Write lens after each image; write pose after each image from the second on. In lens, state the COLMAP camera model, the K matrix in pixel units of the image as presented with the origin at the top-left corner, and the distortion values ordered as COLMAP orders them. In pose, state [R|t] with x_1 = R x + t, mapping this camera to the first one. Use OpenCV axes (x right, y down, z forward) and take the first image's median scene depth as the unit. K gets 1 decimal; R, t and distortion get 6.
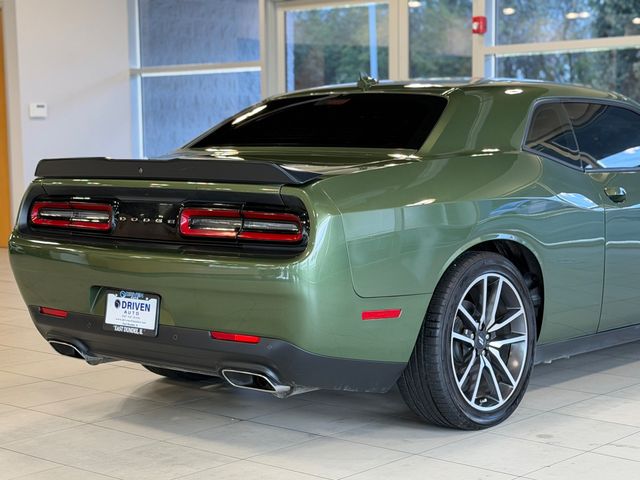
lens RADIAL K [[1255.8, 0, 320.0], [0, 1255.8, 240.0], [0, 0, 1]] dist [0.079131, 0.090428]
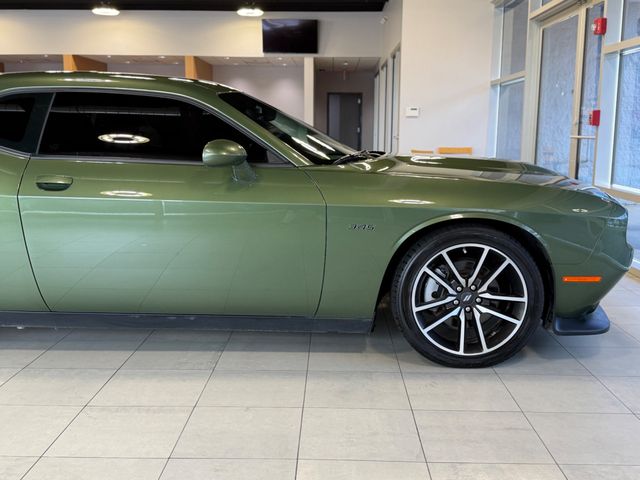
lens RADIAL K [[702.7, 0, 320.0], [0, 702.7, 240.0], [0, 0, 1]] dist [0.165337, -0.327248]
pose [[0.656982, 0.130462, -0.742532, 0.913567], [-0.078101, 0.991392, 0.105083, -0.075660], [0.749850, -0.011045, 0.661516, 0.875192]]
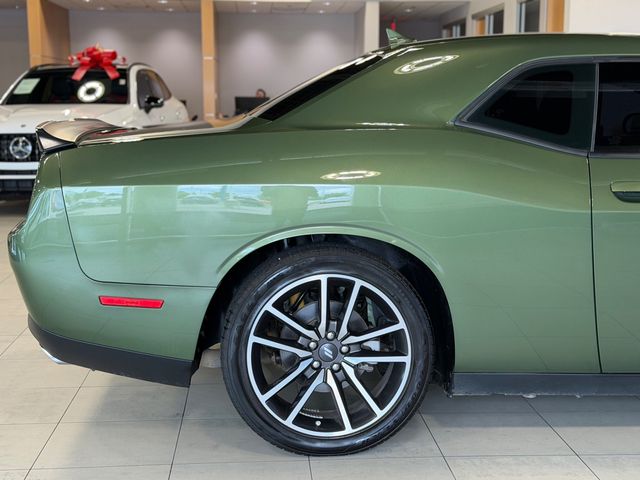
lens RADIAL K [[955.4, 0, 320.0], [0, 955.4, 240.0], [0, 0, 1]] dist [0.082912, 0.025759]
pose [[0.708205, 0.110671, -0.697279, 0.555629], [-0.065565, 0.993679, 0.091123, -0.051691], [0.702956, -0.018817, 0.710984, 0.540418]]
